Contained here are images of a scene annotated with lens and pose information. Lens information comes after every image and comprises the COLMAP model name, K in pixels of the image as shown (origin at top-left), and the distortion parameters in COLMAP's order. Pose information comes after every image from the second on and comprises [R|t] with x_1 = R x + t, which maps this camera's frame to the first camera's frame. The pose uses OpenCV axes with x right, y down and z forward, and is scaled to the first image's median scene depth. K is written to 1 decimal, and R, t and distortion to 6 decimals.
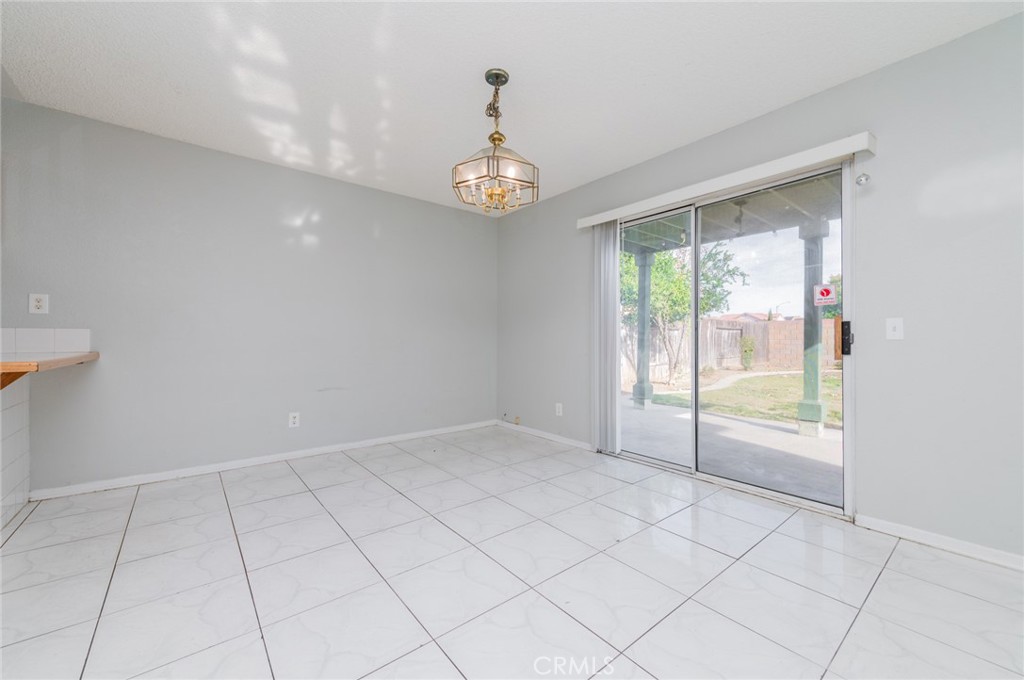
lens RADIAL K [[406.0, 0, 508.4], [0, 406.0, 343.0], [0, 0, 1]] dist [0.007989, -0.002347]
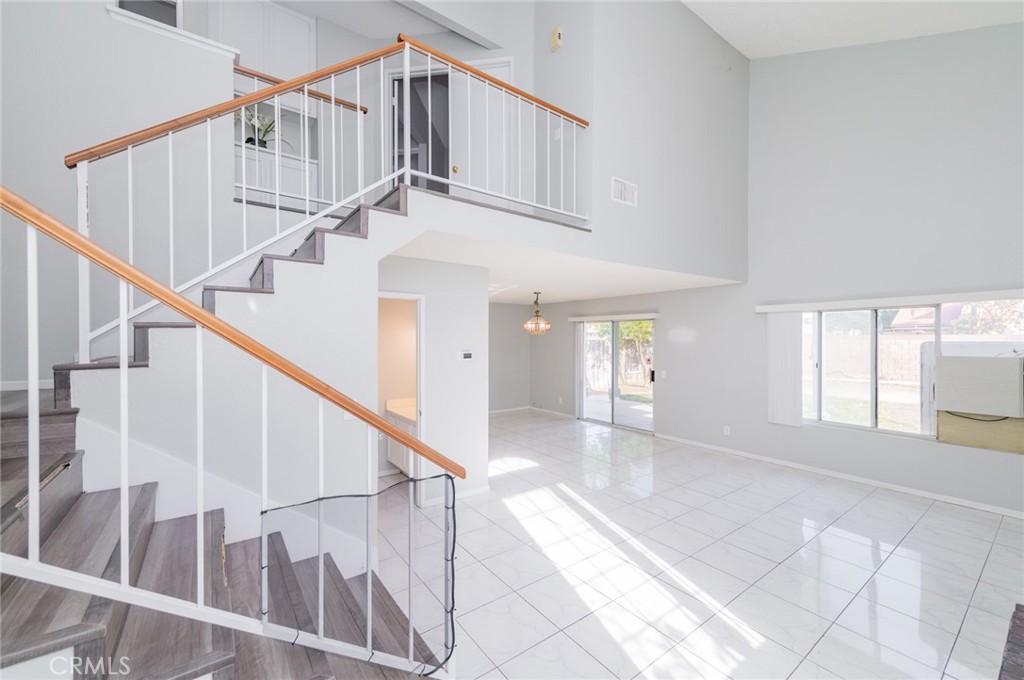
lens RADIAL K [[406.0, 0, 504.5], [0, 406.0, 347.2], [0, 0, 1]] dist [0.007989, -0.002347]
pose [[0.999054, 0.002149, -0.043438, -0.112926], [-0.001533, 0.999898, 0.014196, -0.215196], [0.043464, -0.014116, 0.998955, -1.645895]]
